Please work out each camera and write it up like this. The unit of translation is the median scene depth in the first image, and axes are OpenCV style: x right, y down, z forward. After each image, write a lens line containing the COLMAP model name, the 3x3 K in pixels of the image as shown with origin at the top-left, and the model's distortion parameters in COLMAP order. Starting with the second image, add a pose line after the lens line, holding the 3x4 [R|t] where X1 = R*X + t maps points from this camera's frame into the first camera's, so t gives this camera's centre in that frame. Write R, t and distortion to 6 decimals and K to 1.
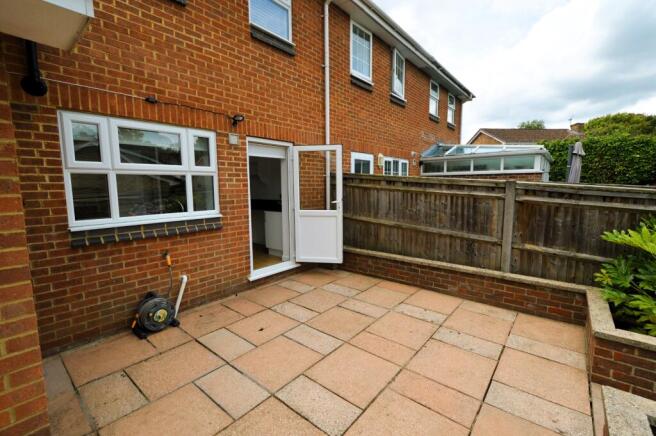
lens RADIAL K [[289.6, 0, 330.9], [0, 289.6, 216.4], [0, 0, 1]] dist [-0.004794, -0.000963]
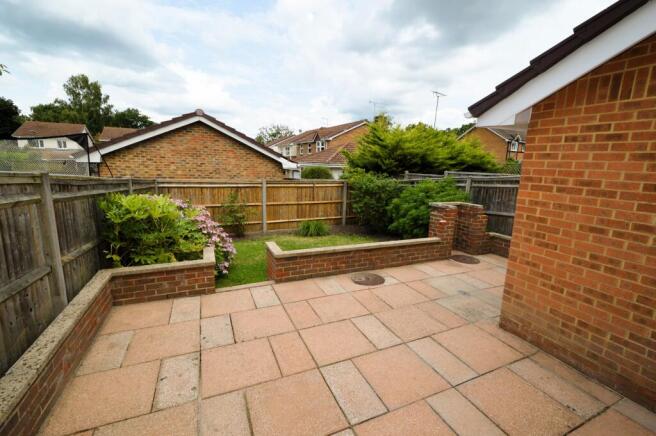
lens RADIAL K [[289.6, 0, 328.8], [0, 289.6, 214.9], [0, 0, 1]] dist [-0.004794, -0.000963]
pose [[-0.893457, -0.101220, 0.437595, -0.264397], [0.022376, 0.963035, 0.268445, -0.205108], [-0.448591, 0.249635, -0.858166, 1.378868]]
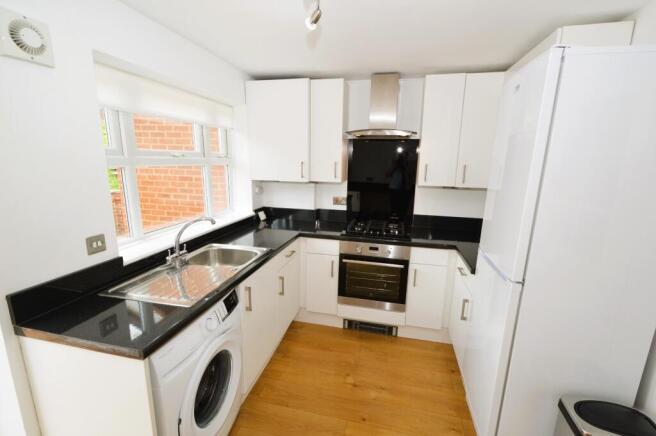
lens RADIAL K [[289.6, 0, 327.8], [0, 289.6, 218.2], [0, 0, 1]] dist [-0.004794, -0.000963]
pose [[-0.893841, 0.088222, -0.439620, -0.618225], [-0.055200, 0.951344, 0.303146, -0.249321], [0.444974, 0.295231, -0.845480, 1.714519]]
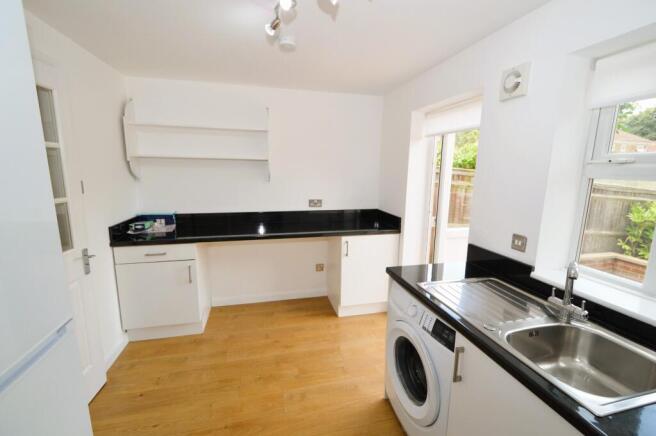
lens RADIAL K [[289.6, 0, 328.6], [0, 289.6, 218.5], [0, 0, 1]] dist [-0.004794, -0.000963]
pose [[0.597125, -0.126355, 0.792134, -1.053047], [0.072473, 0.991975, 0.103601, -0.176764], [-0.798868, -0.004455, 0.601490, 1.182377]]
